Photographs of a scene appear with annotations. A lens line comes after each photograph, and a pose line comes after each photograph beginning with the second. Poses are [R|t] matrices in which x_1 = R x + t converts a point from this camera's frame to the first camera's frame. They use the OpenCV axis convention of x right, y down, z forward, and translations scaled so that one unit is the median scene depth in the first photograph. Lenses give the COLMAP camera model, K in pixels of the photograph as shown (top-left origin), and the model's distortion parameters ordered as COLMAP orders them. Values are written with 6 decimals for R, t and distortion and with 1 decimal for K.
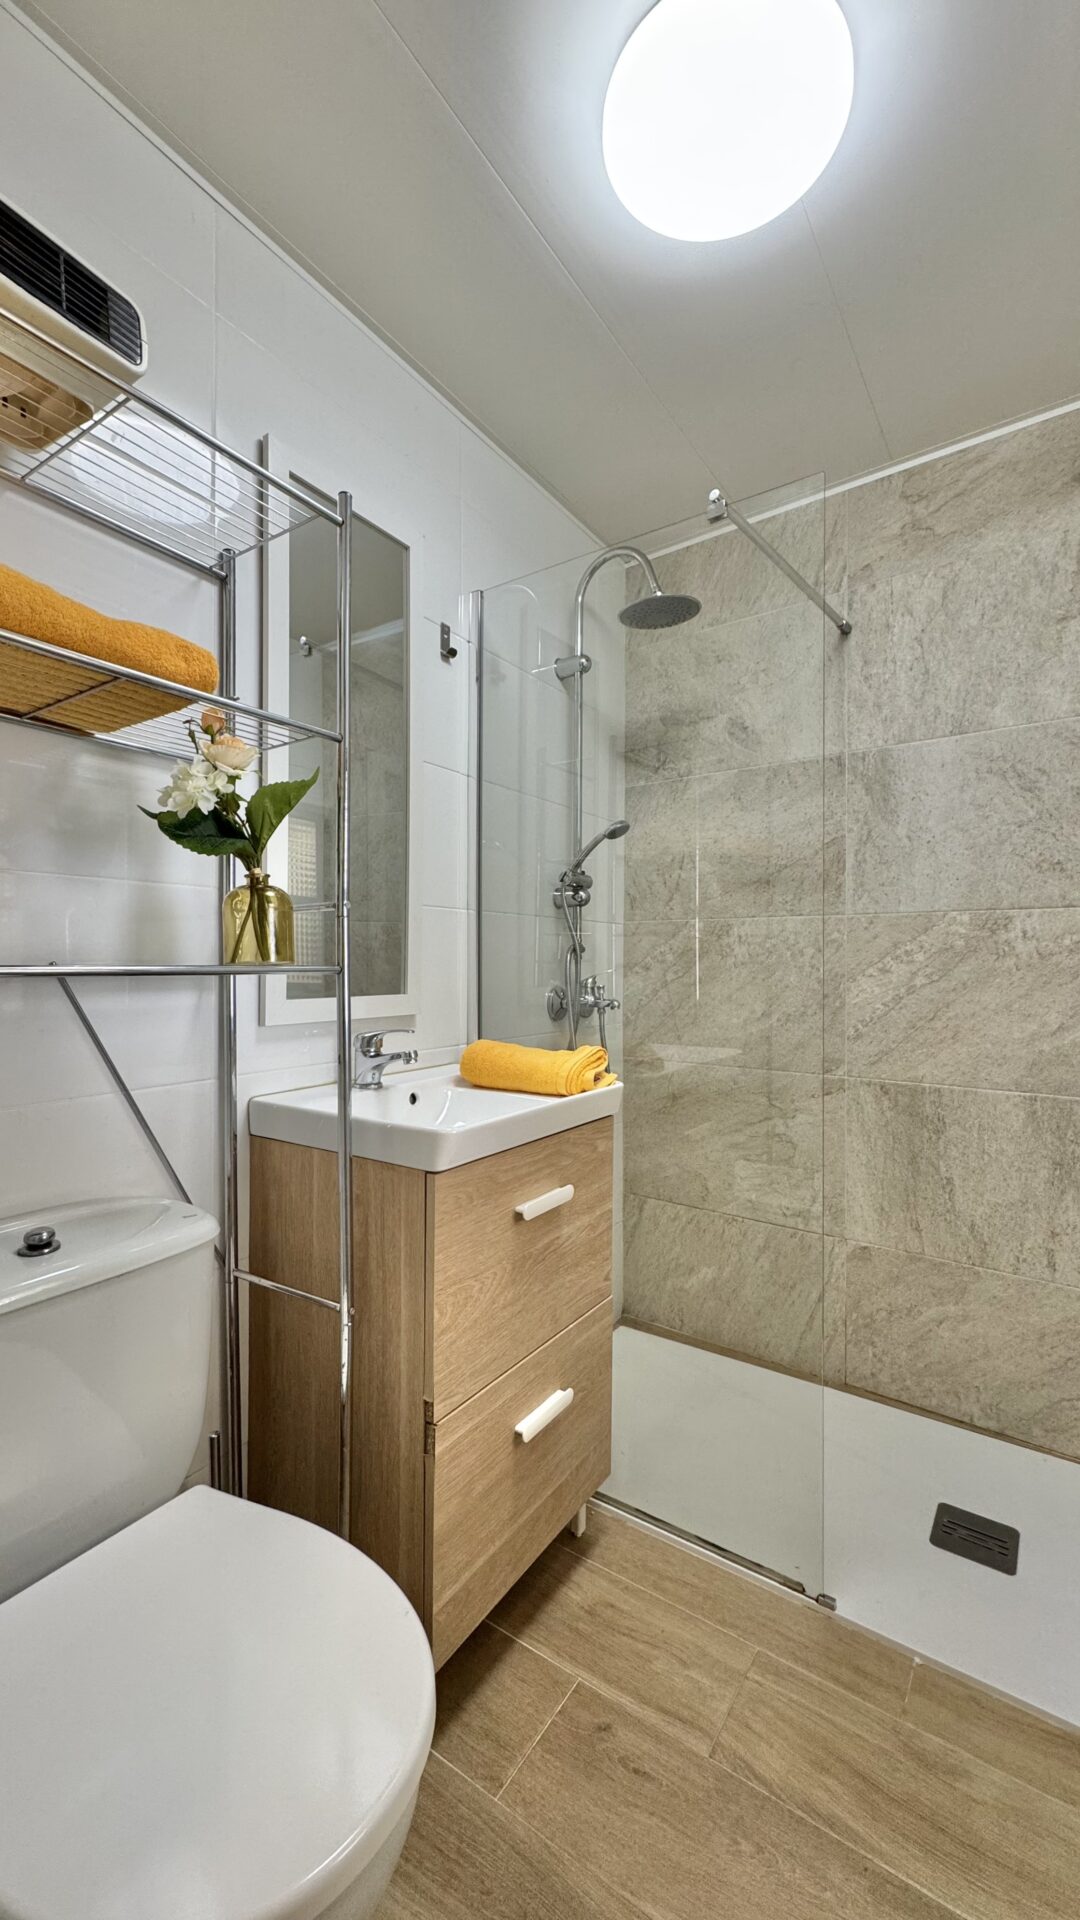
lens RADIAL K [[765.6, 0, 540.4], [0, 765.6, 953.4], [0, 0, 1]] dist [0.000309, -0.000131]
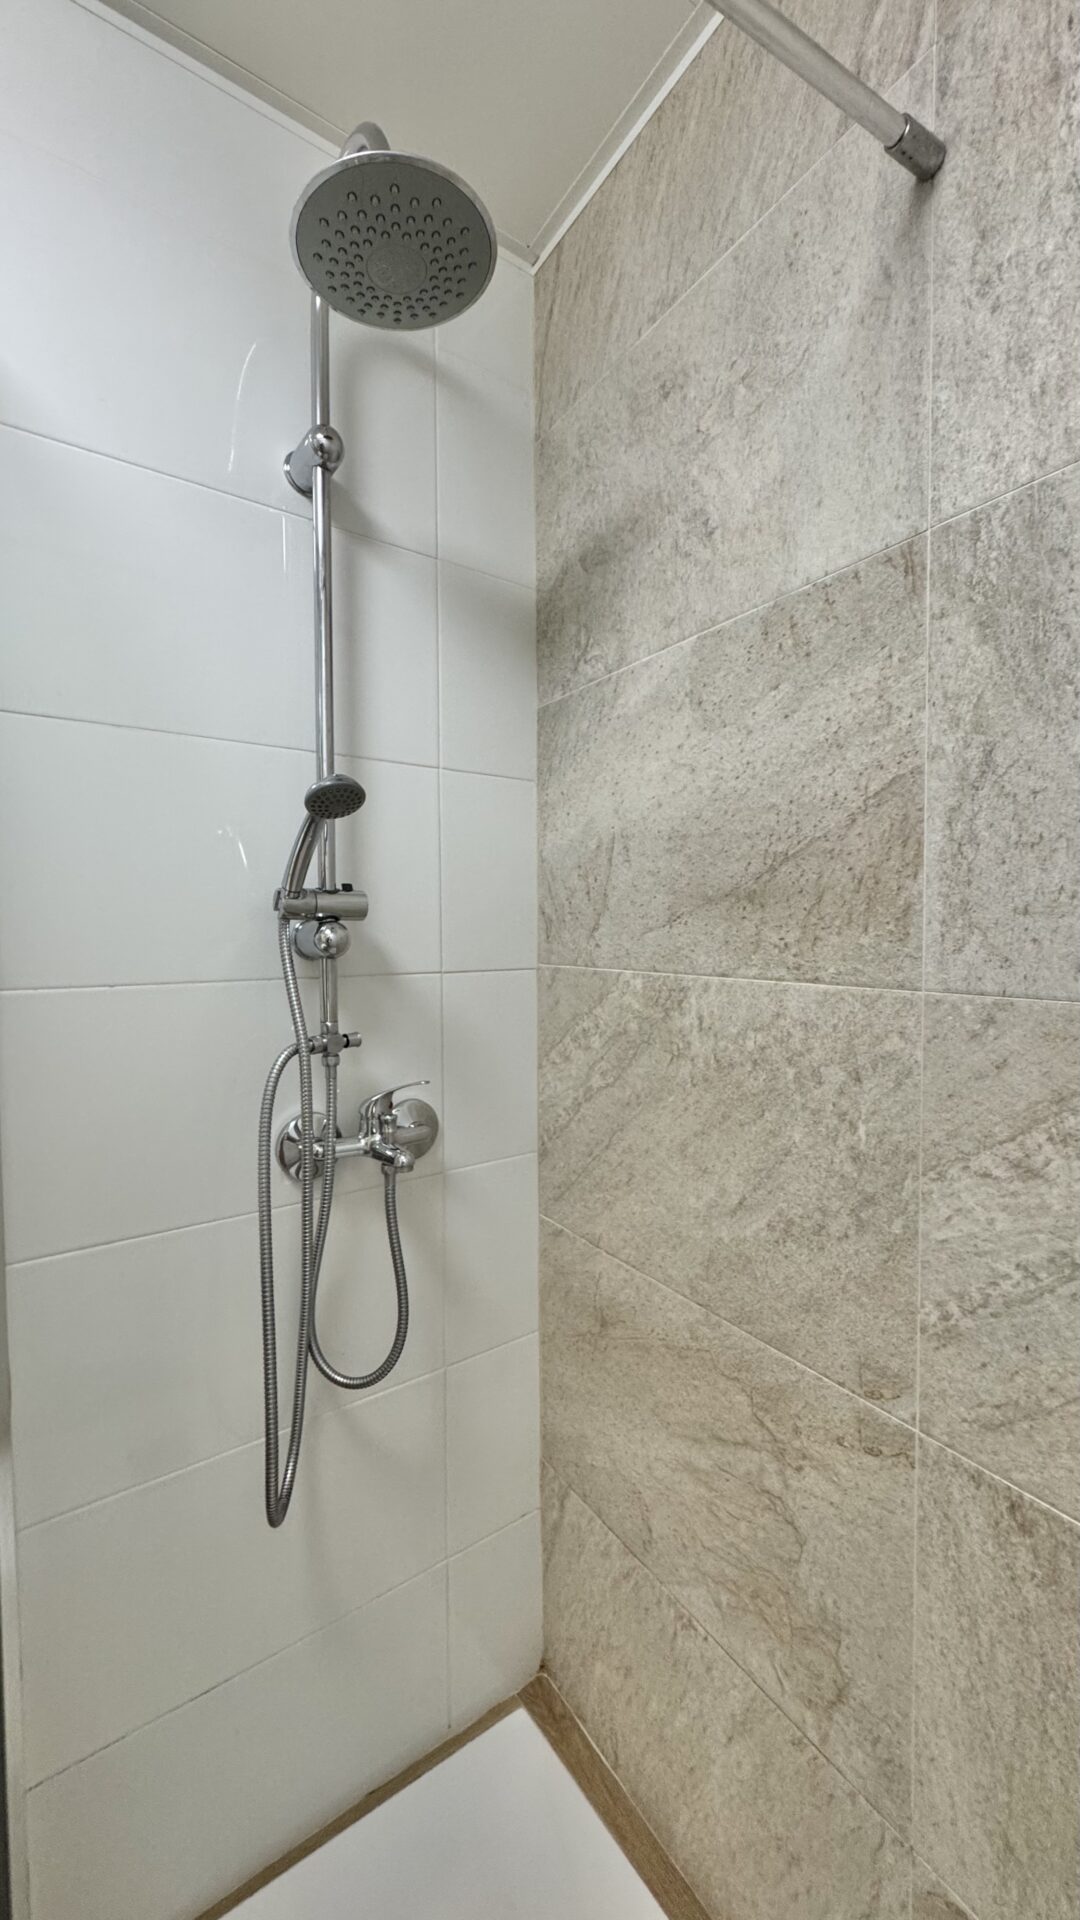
lens RADIAL K [[765.6, 0, 540.4], [0, 765.6, 953.4], [0, 0, 1]] dist [0.000309, -0.000131]
pose [[0.931608, 0.003606, -0.363446, 0.352224], [0.013428, 0.998927, 0.044330, -0.083784], [0.363216, -0.046179, 0.930560, 0.583263]]
